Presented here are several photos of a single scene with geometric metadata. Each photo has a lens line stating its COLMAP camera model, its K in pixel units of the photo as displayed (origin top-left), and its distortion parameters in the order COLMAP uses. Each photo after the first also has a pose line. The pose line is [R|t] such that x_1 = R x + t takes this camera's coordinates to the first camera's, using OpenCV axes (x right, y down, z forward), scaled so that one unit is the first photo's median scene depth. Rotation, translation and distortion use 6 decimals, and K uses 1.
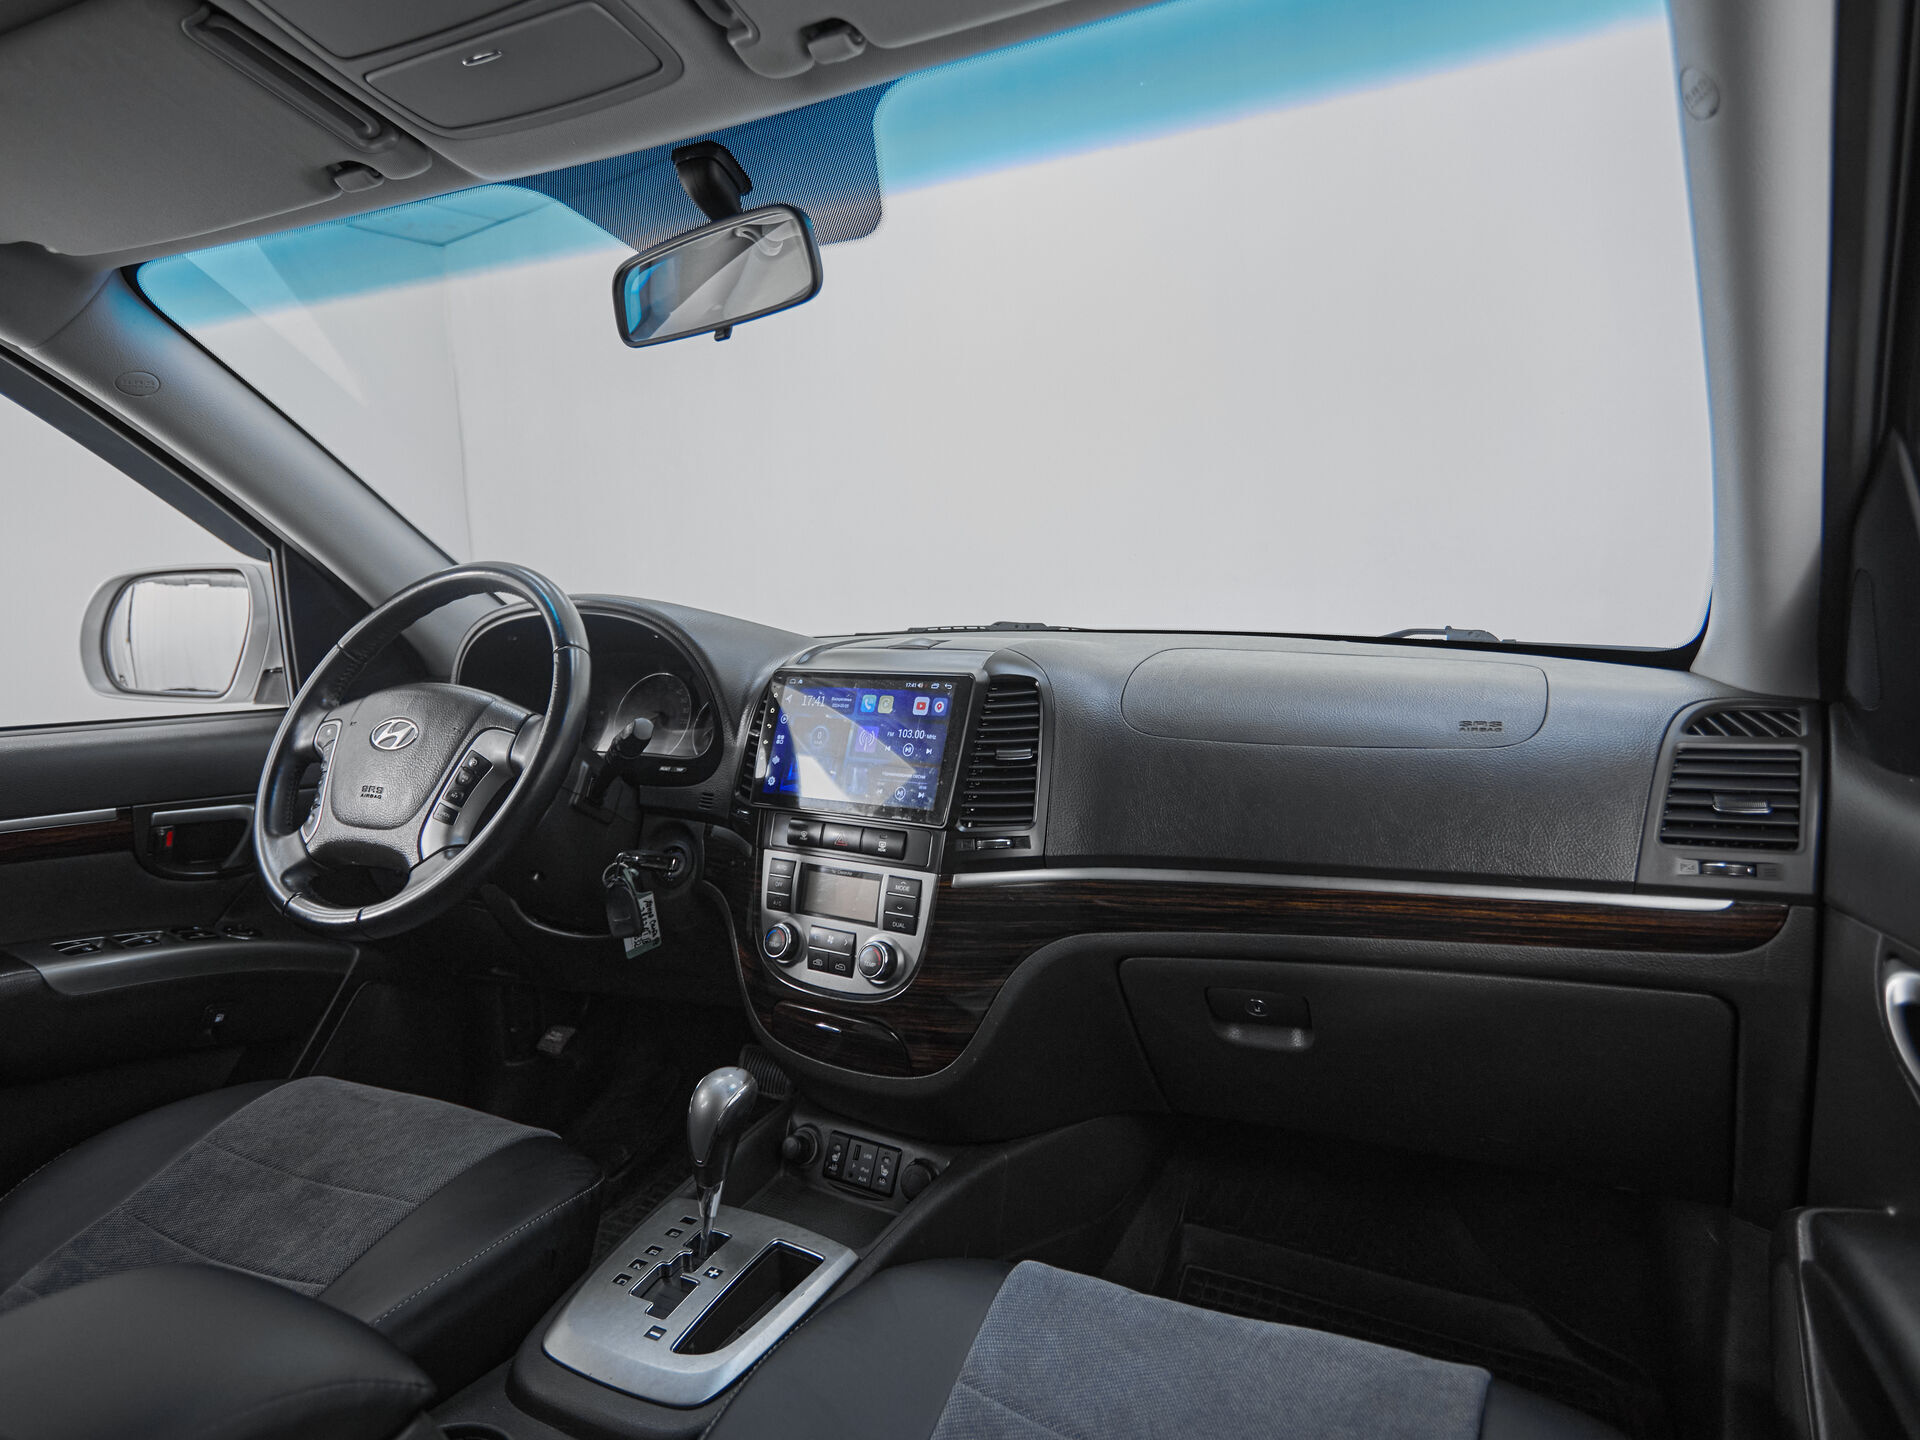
lens RADIAL K [[958.6, 0, 1063.5], [0, 958.6, 713.4], [0, 0, 1]] dist [0.001039, 0.000022]
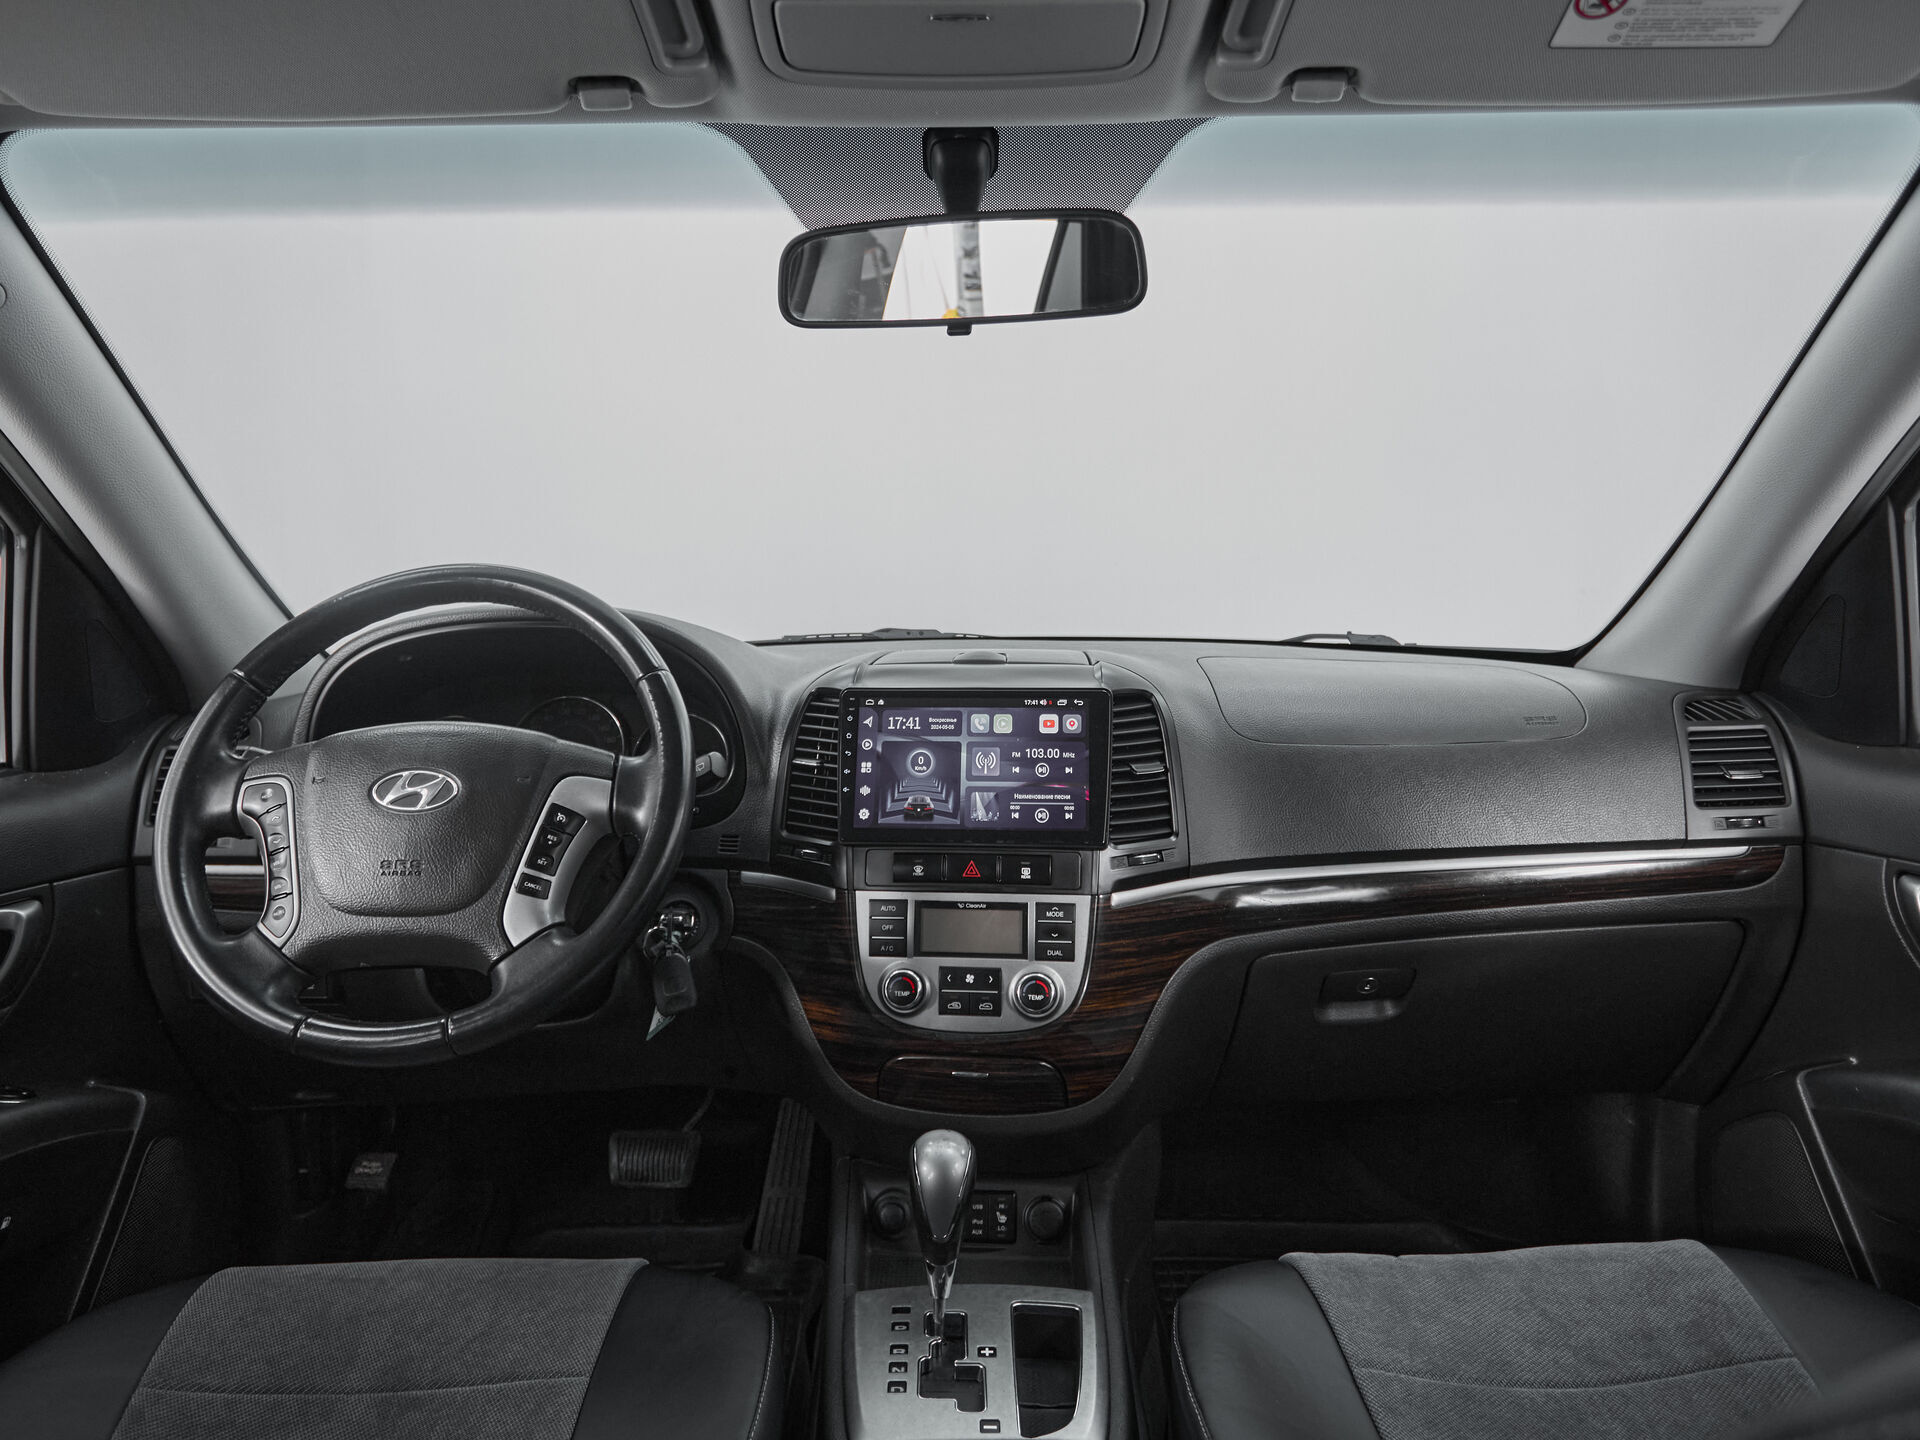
lens RADIAL K [[1022.4, 0, 962.6], [0, 1022.4, 706.9], [0, 0, 1]] dist [-0.002470, 0.000420]
pose [[0.926854, -0.037235, 0.373571, -0.616695], [0.039463, 0.999220, 0.001684, -0.029976], [-0.373342, 0.013181, 0.927600, 0.080281]]
